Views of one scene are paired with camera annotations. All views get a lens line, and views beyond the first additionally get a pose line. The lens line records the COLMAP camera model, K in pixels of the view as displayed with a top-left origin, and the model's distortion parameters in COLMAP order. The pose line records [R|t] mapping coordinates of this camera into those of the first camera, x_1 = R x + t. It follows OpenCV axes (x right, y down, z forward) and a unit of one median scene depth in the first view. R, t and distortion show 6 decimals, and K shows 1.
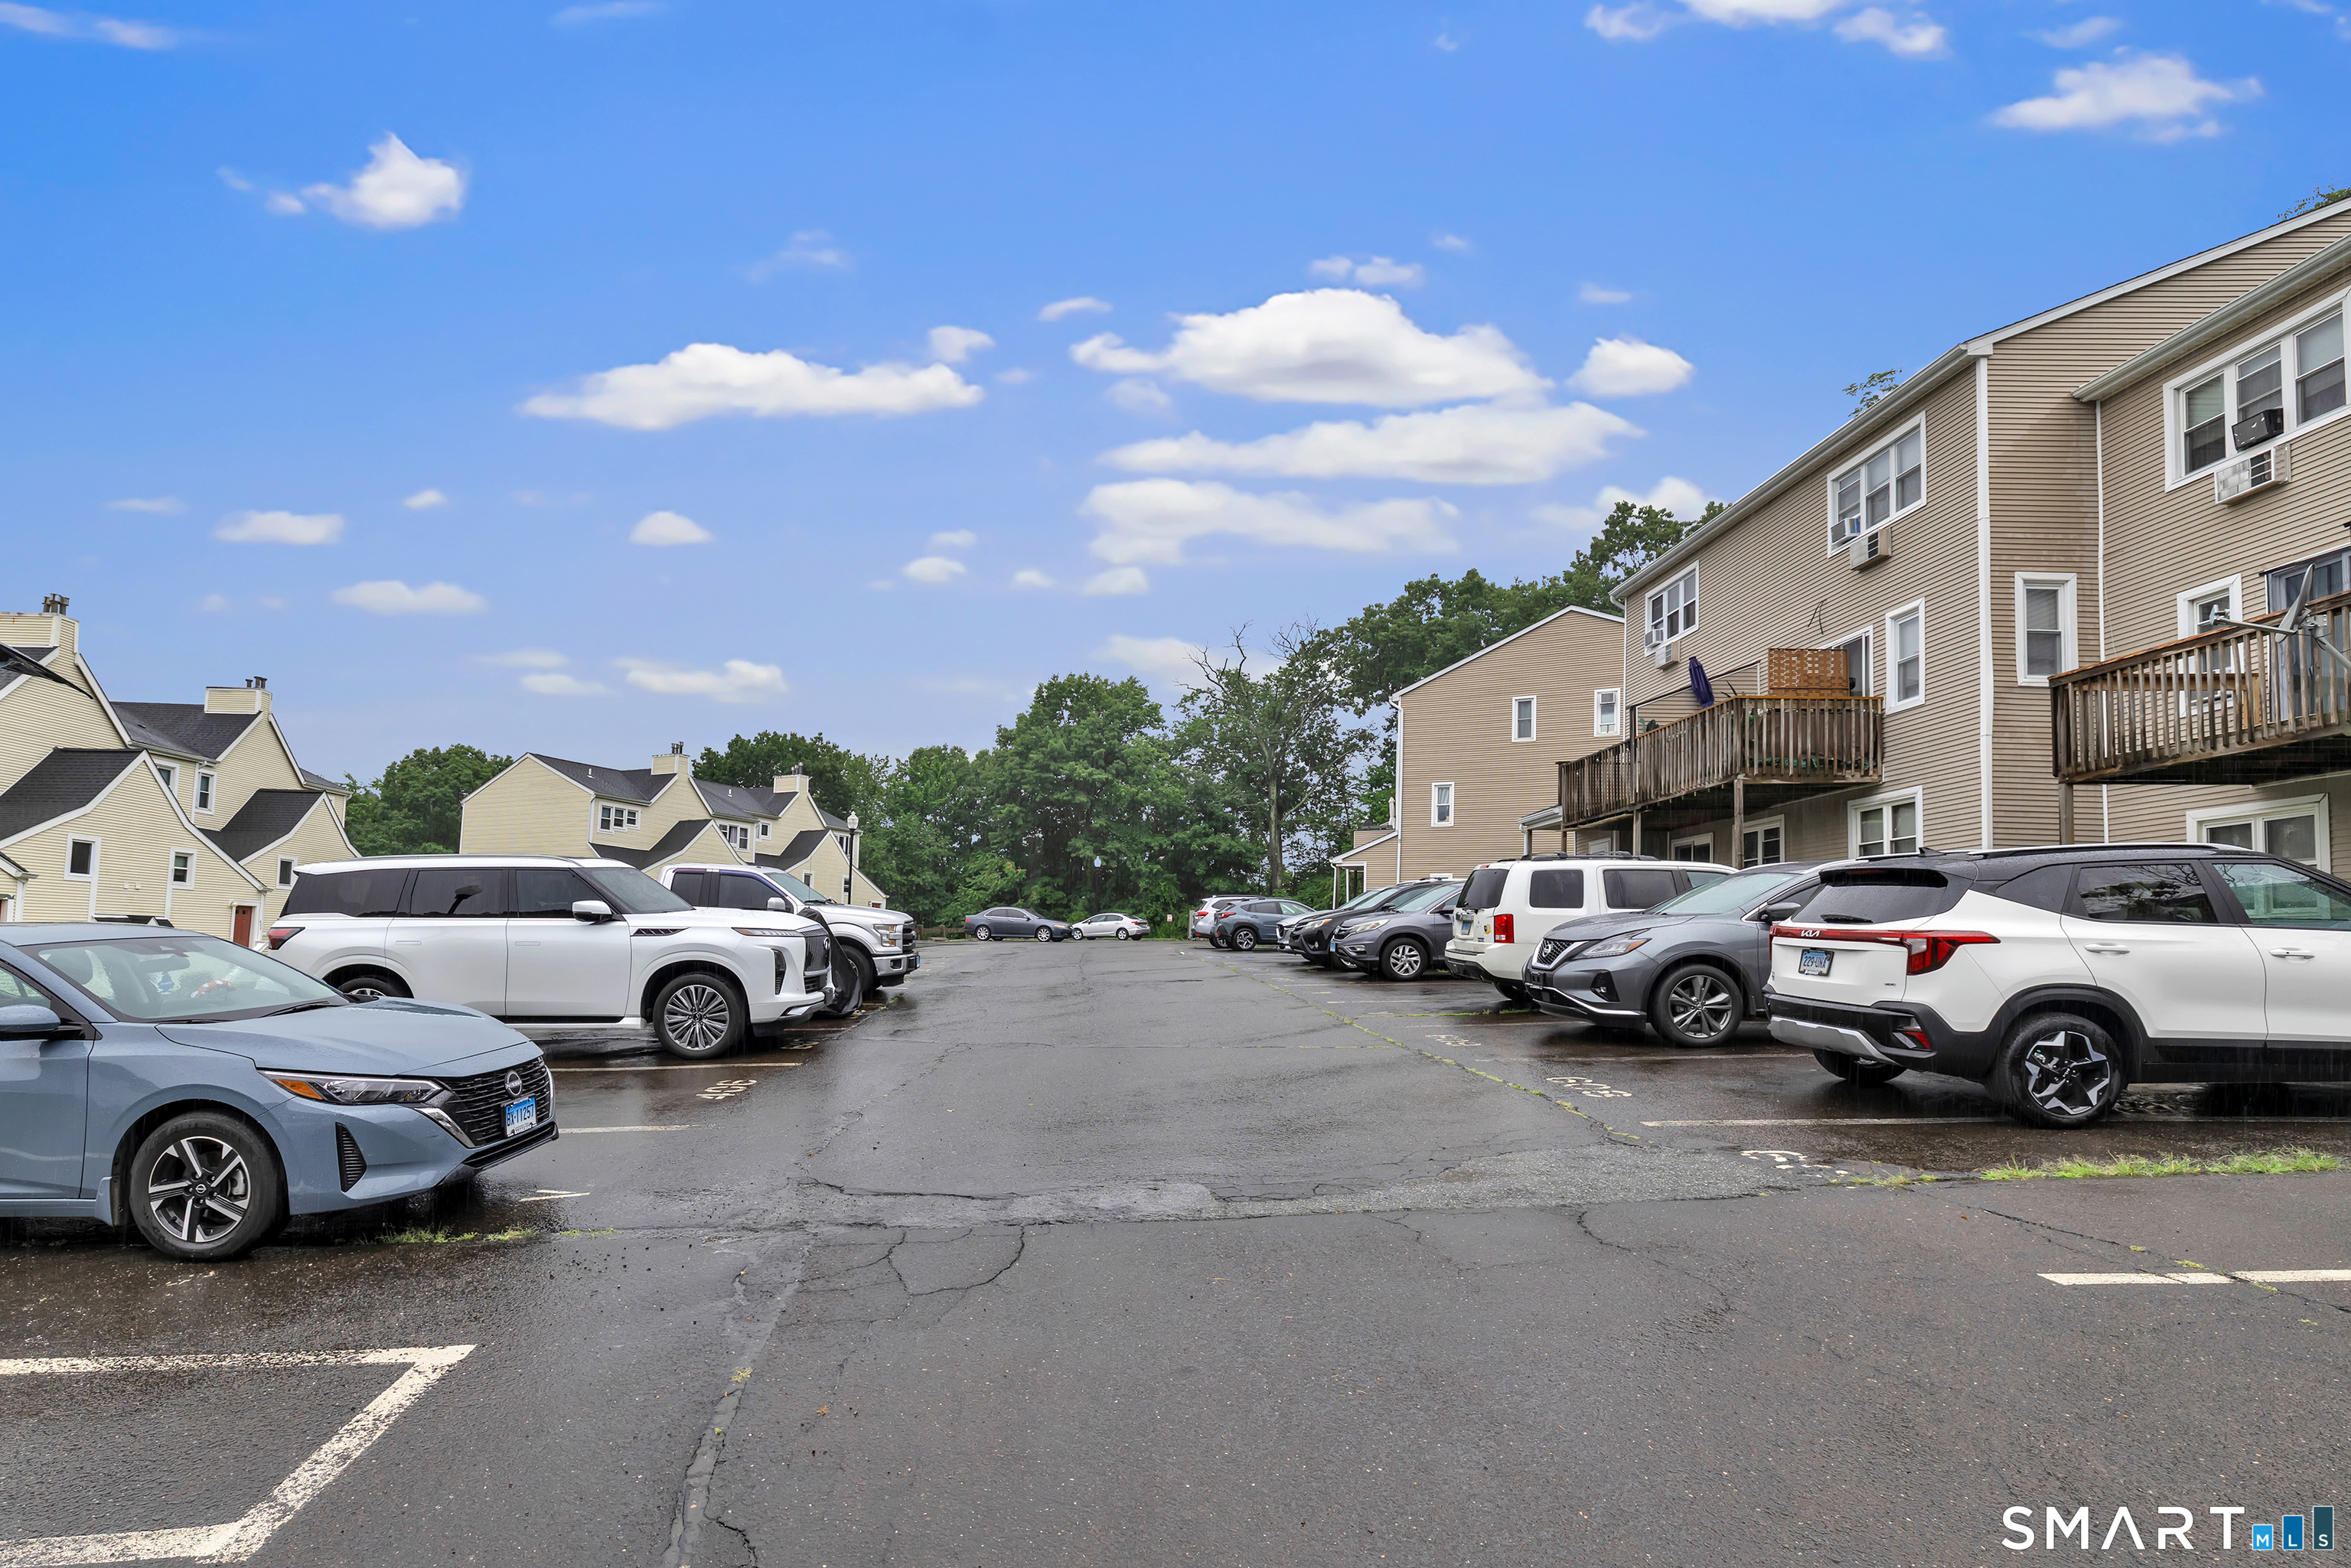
lens RADIAL K [[1180.4, 0, 1183.8], [0, 1180.4, 796.7], [0, 0, 1]] dist [0.003395, 0.001499]
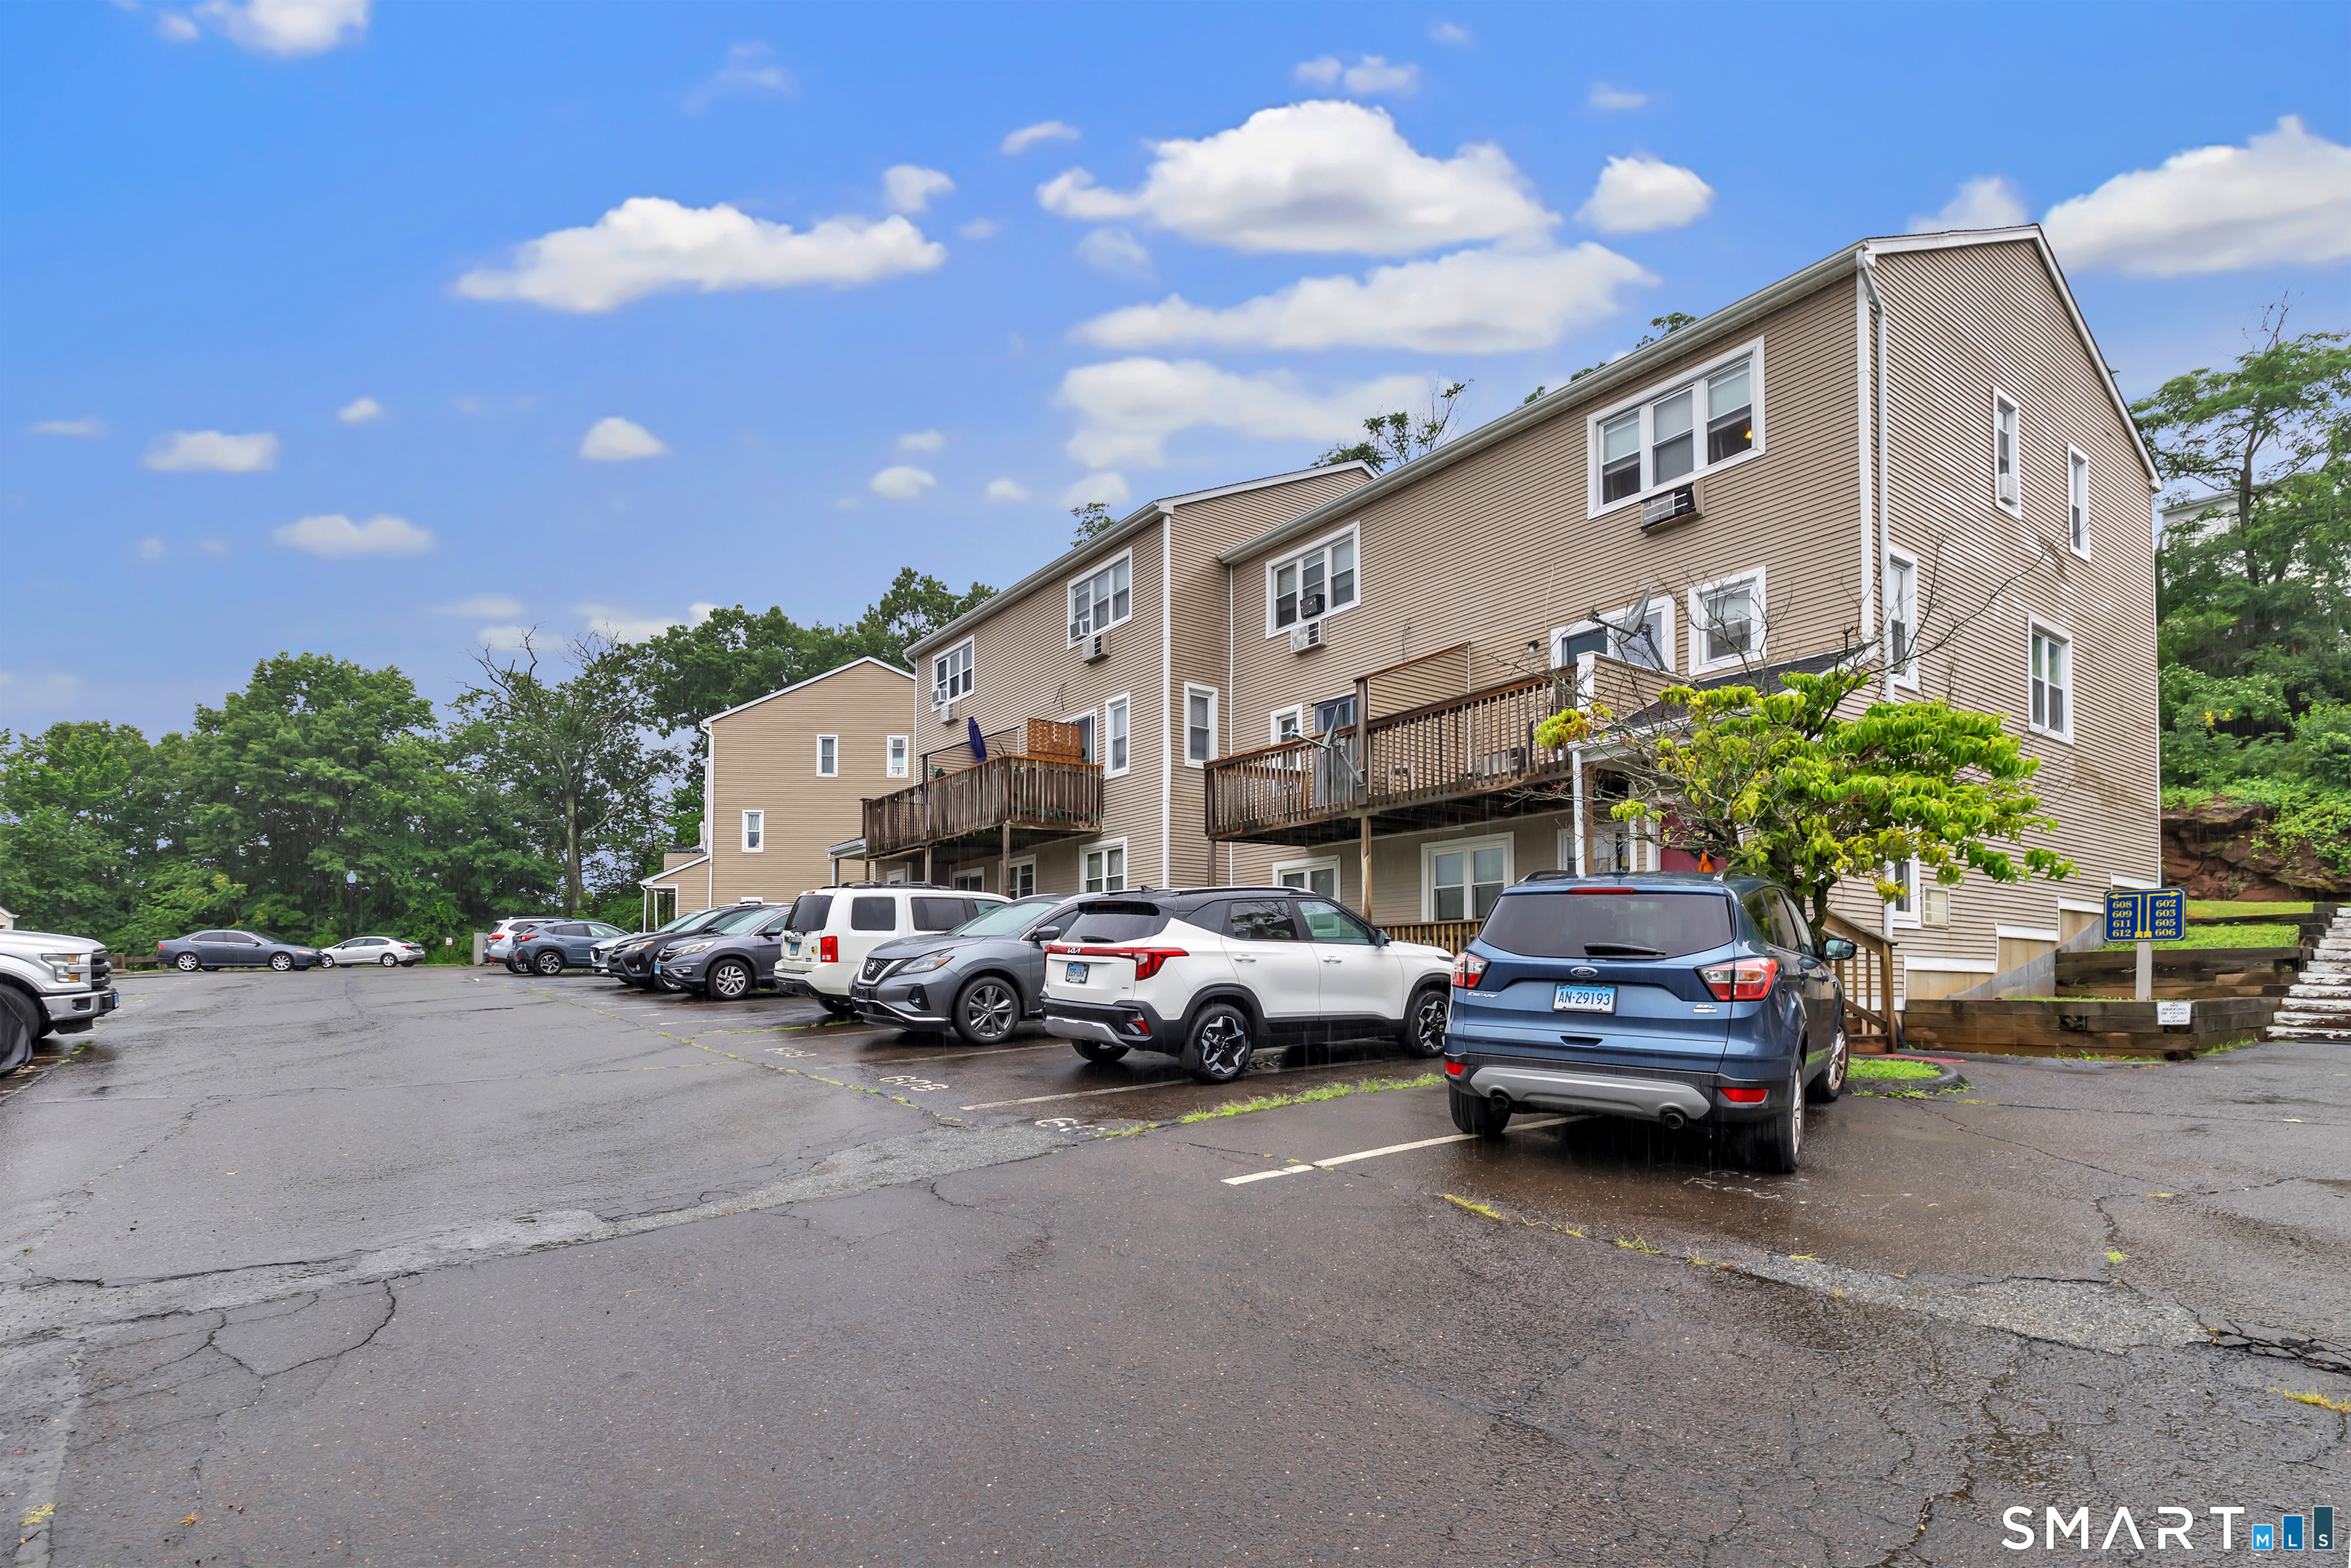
lens RADIAL K [[1180.4, 0, 1183.8], [0, 1180.4, 796.7], [0, 0, 1]] dist [0.003395, 0.001499]
pose [[0.775848, 0.069118, 0.627123, -0.149457], [-0.061747, 0.997528, -0.033551, -0.012686], [-0.627891, -0.012693, 0.778198, -0.062380]]
